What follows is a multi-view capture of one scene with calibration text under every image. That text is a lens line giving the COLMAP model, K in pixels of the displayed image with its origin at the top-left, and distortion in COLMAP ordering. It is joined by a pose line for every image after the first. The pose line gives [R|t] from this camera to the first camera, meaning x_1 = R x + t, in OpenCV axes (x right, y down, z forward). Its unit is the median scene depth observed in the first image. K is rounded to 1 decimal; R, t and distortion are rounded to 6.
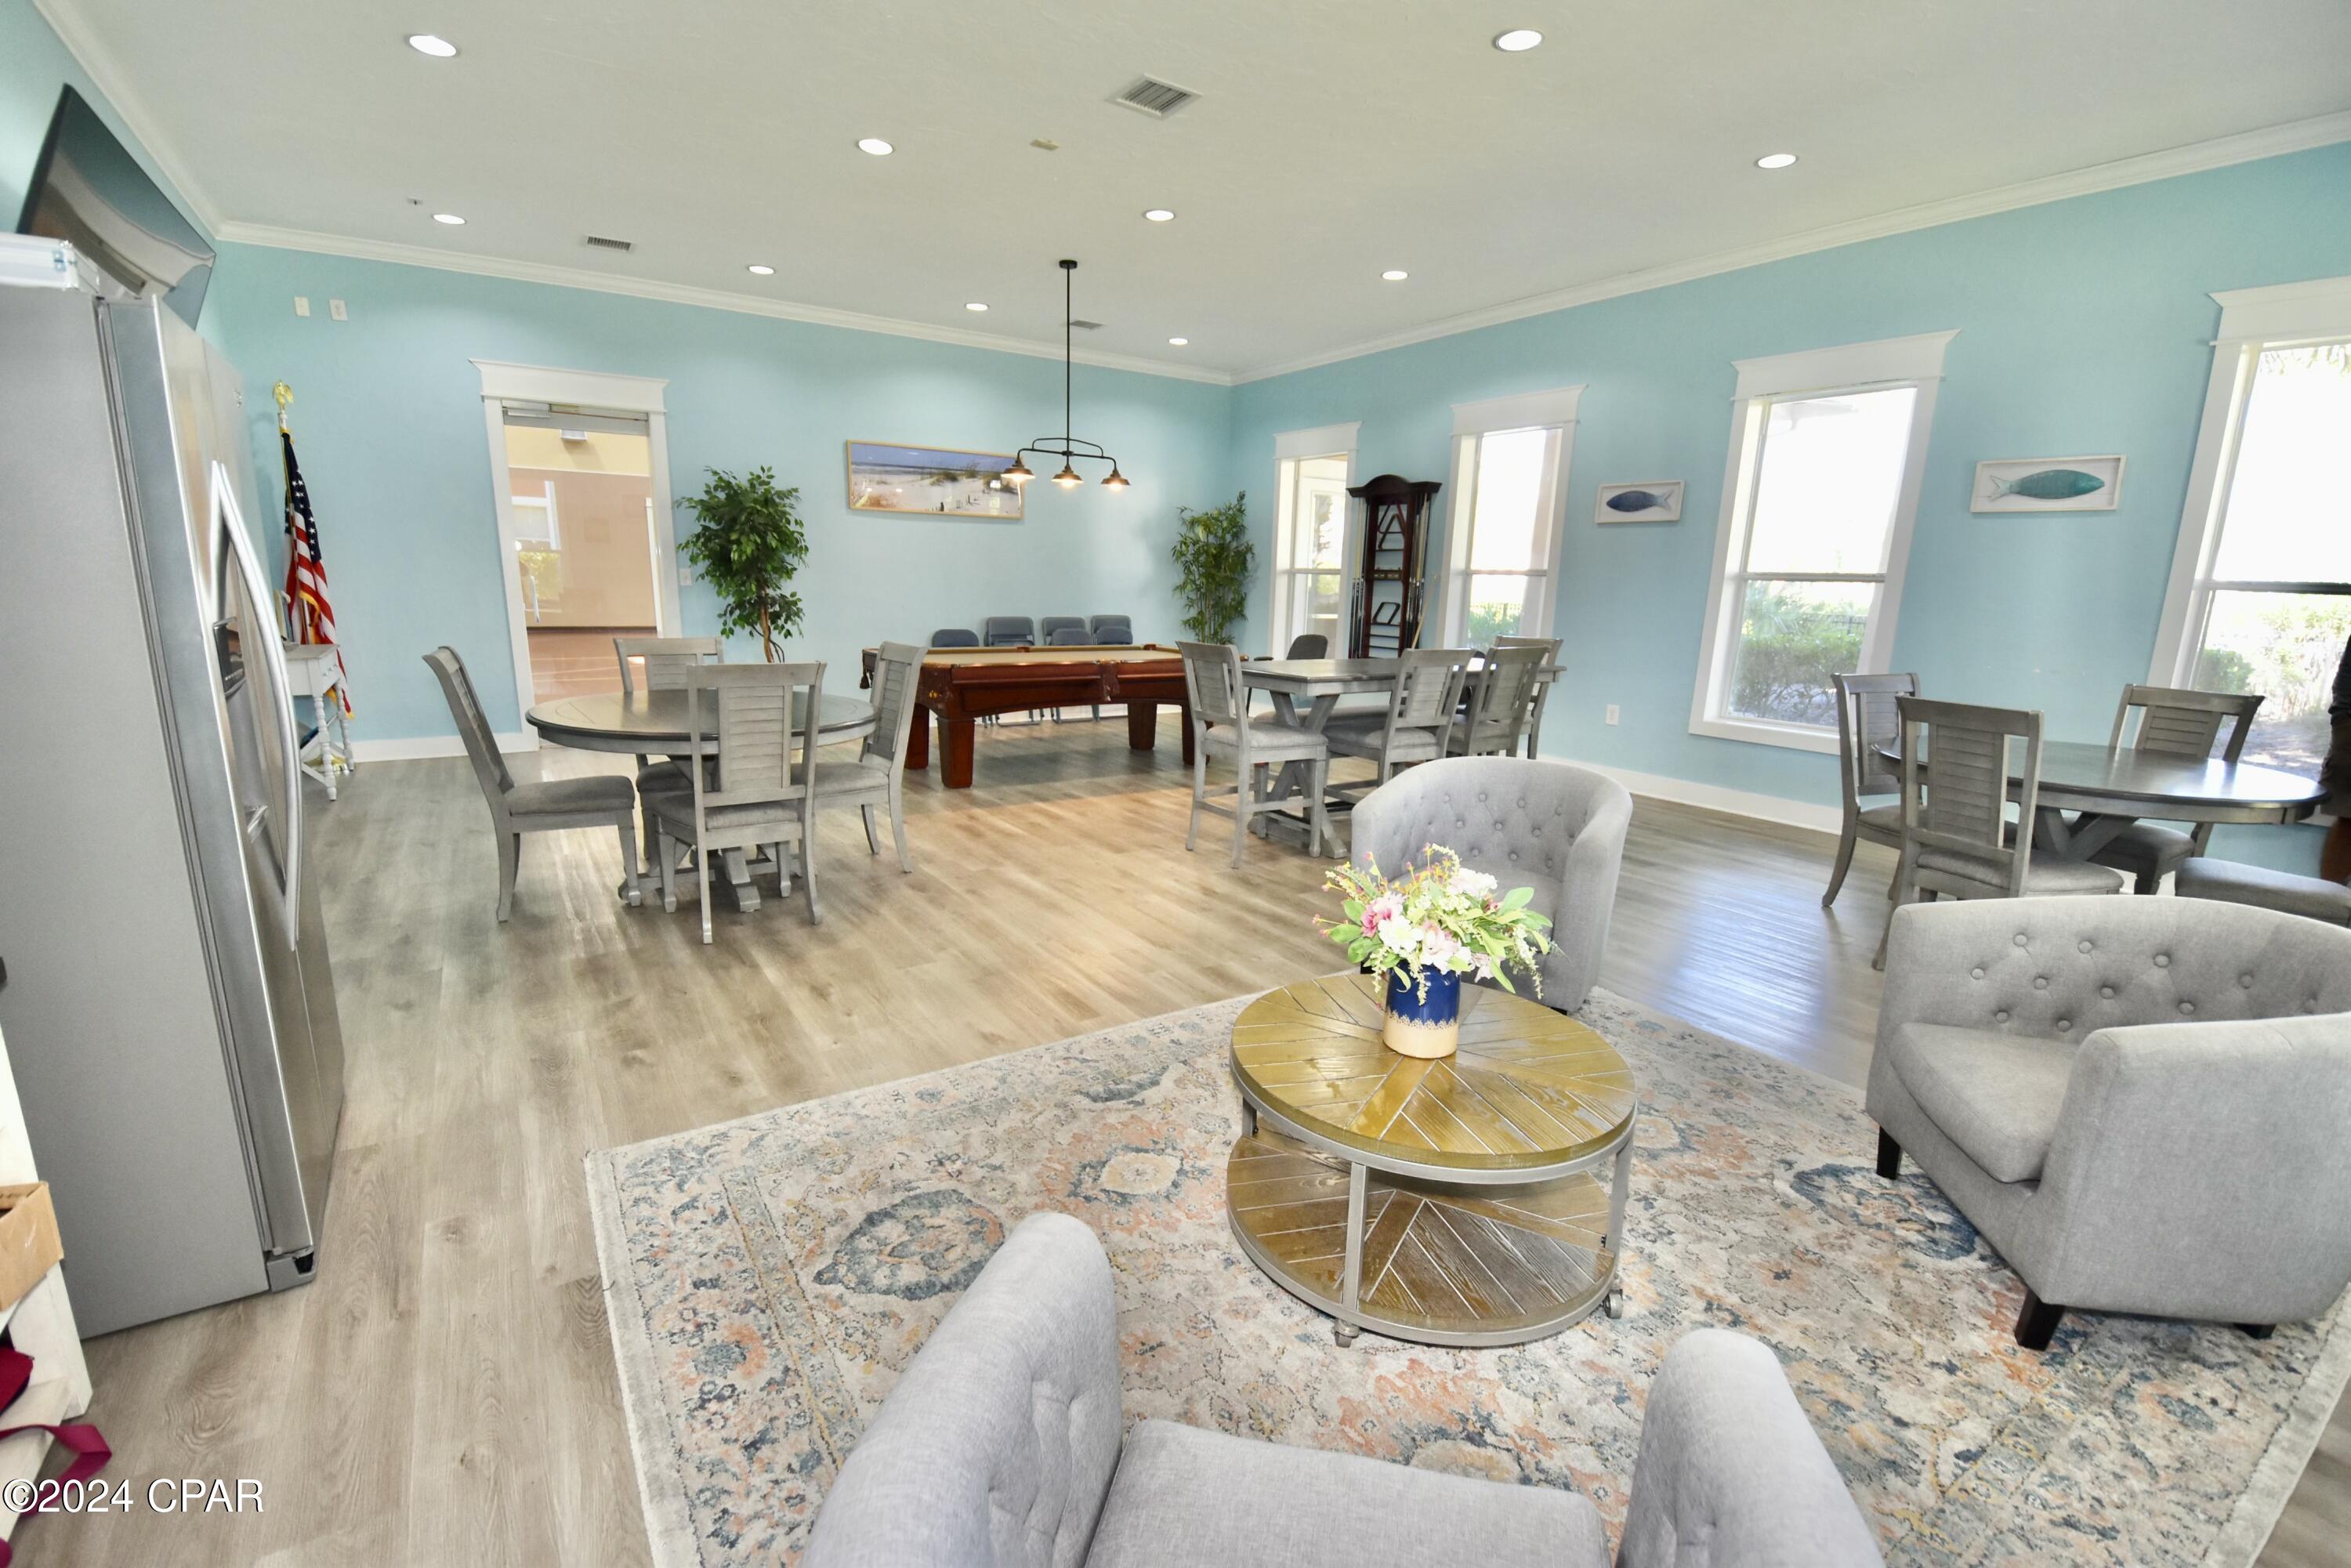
lens RADIAL K [[1033.6, 0, 1168.5], [0, 1033.6, 790.8], [0, 0, 1]] dist [-0.001735, -0.008010]
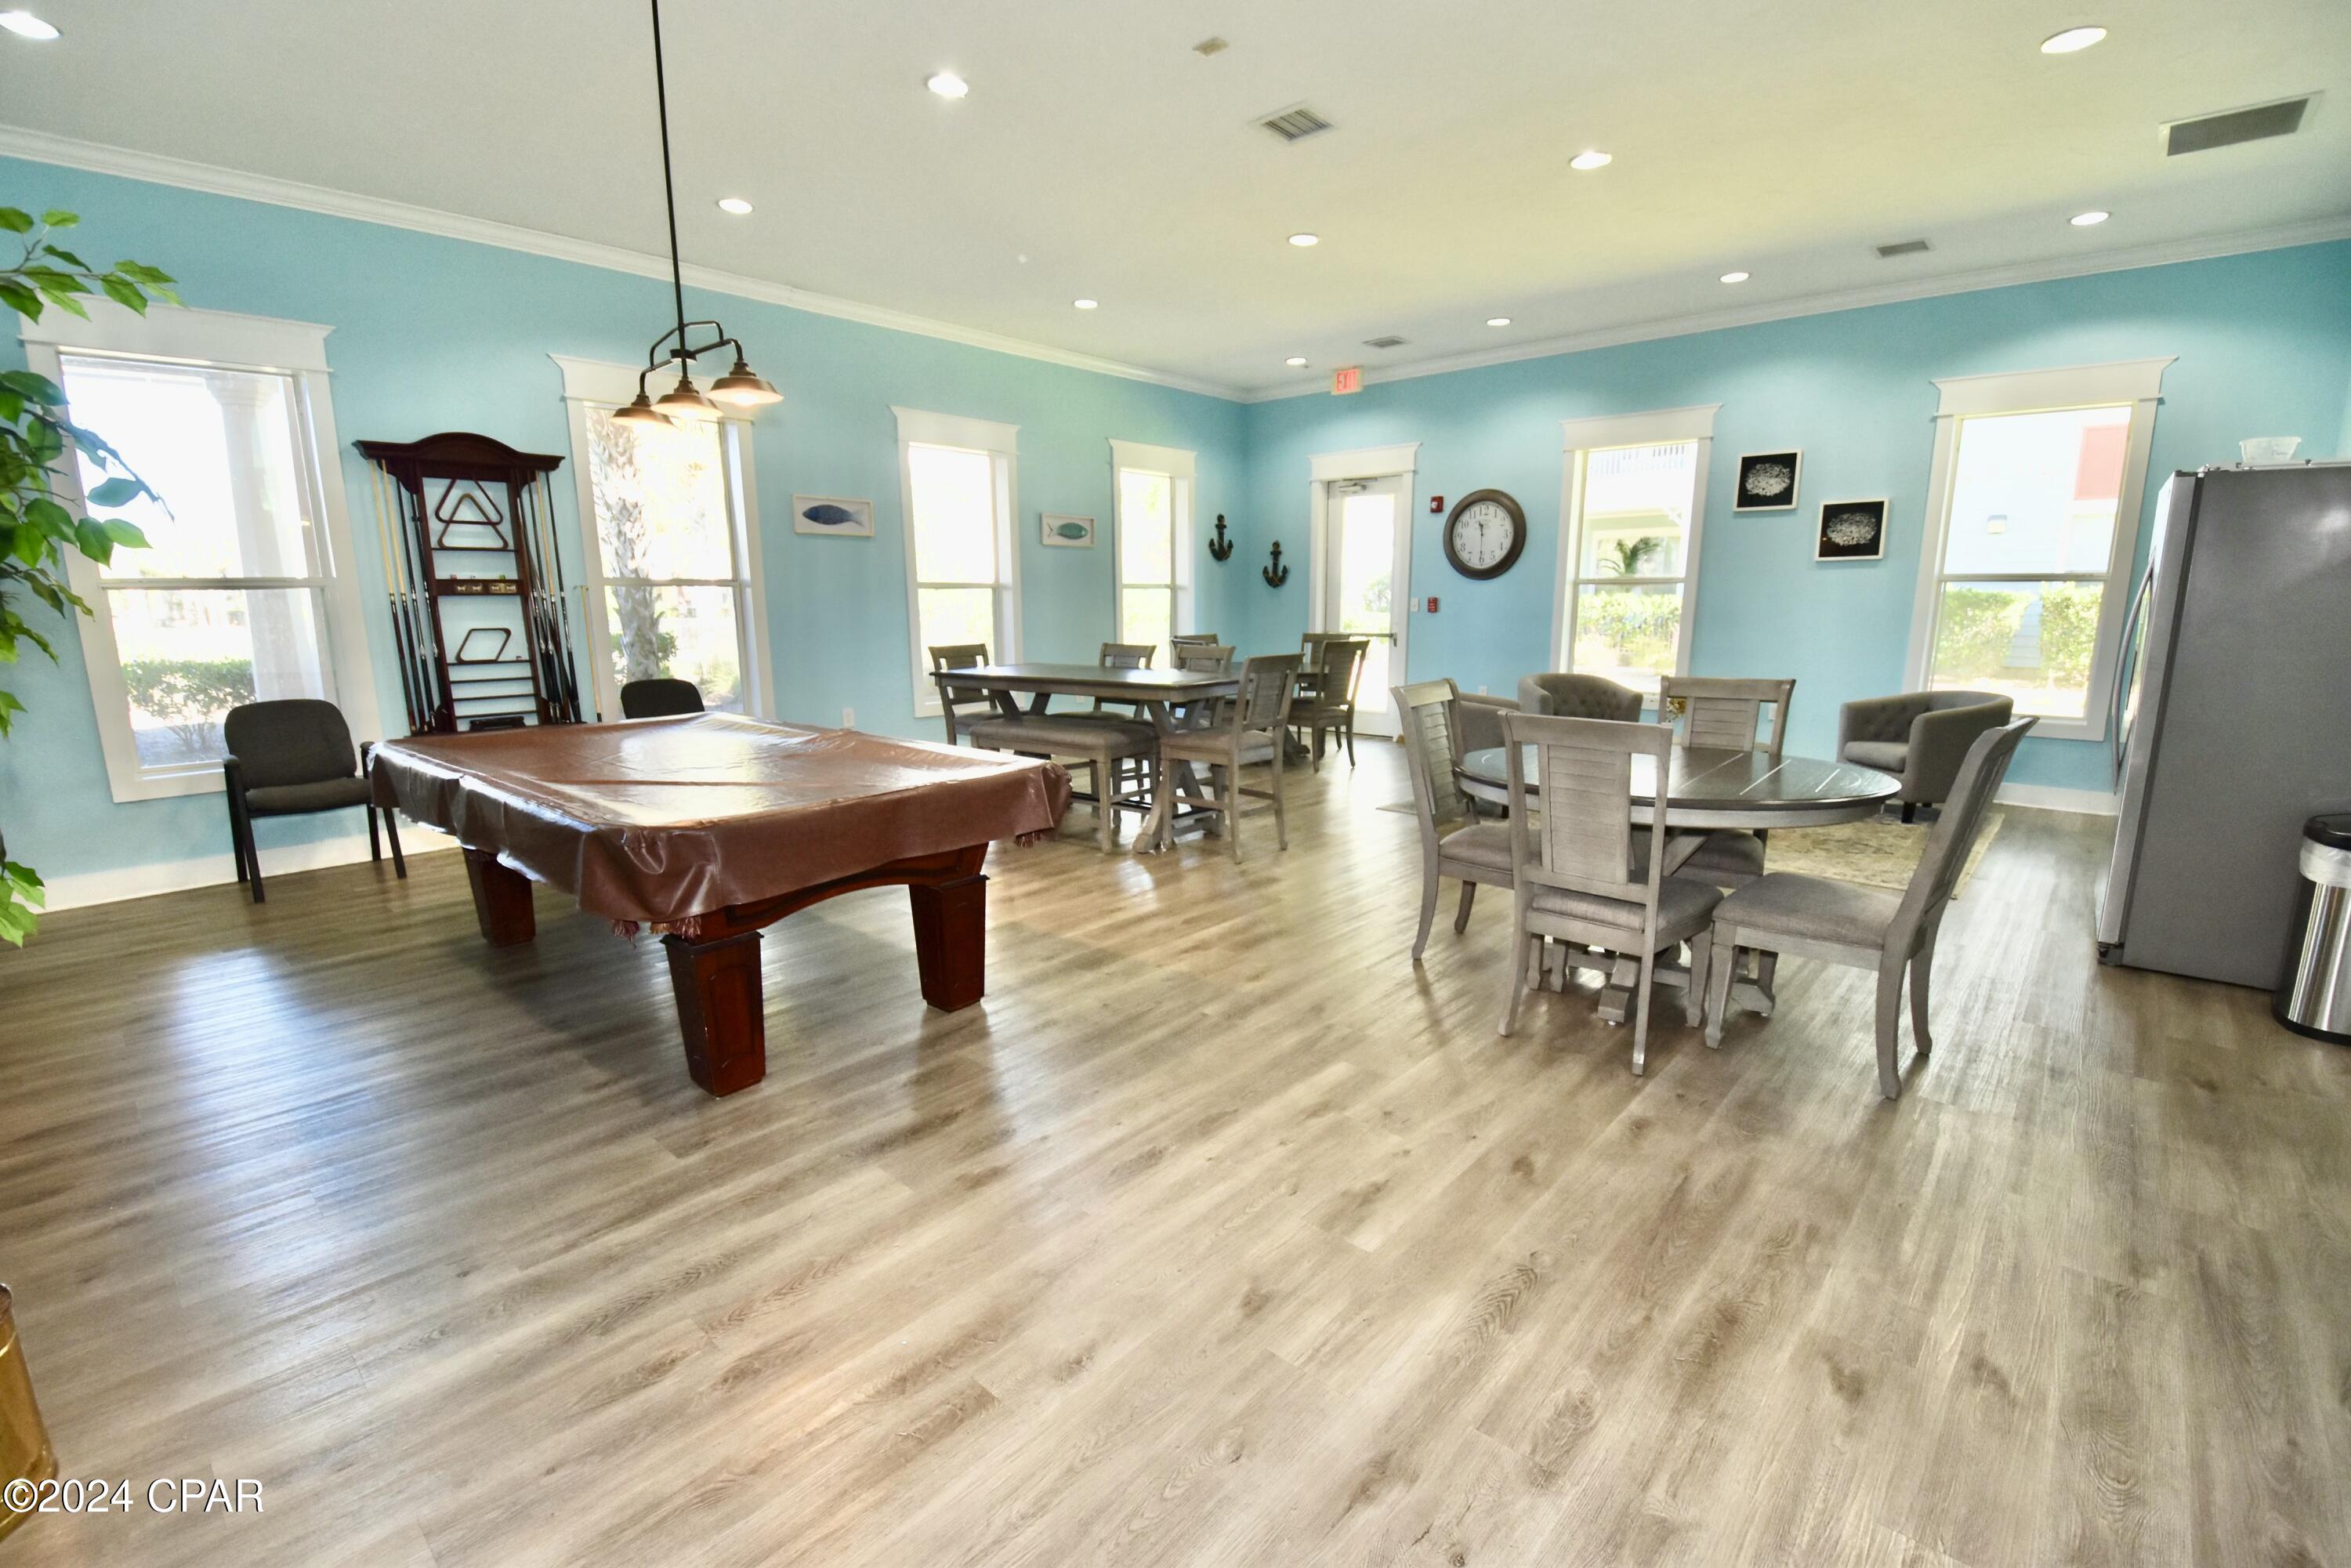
lens RADIAL K [[1033.6, 0, 1172.0], [0, 1033.6, 802.4], [0, 0, 1]] dist [-0.001735, -0.008010]
pose [[-0.266414, -0.211142, 0.940448, -0.674753], [0.190850, 0.944837, 0.266192, -0.210001], [-0.944775, 0.250402, -0.211421, 0.935351]]
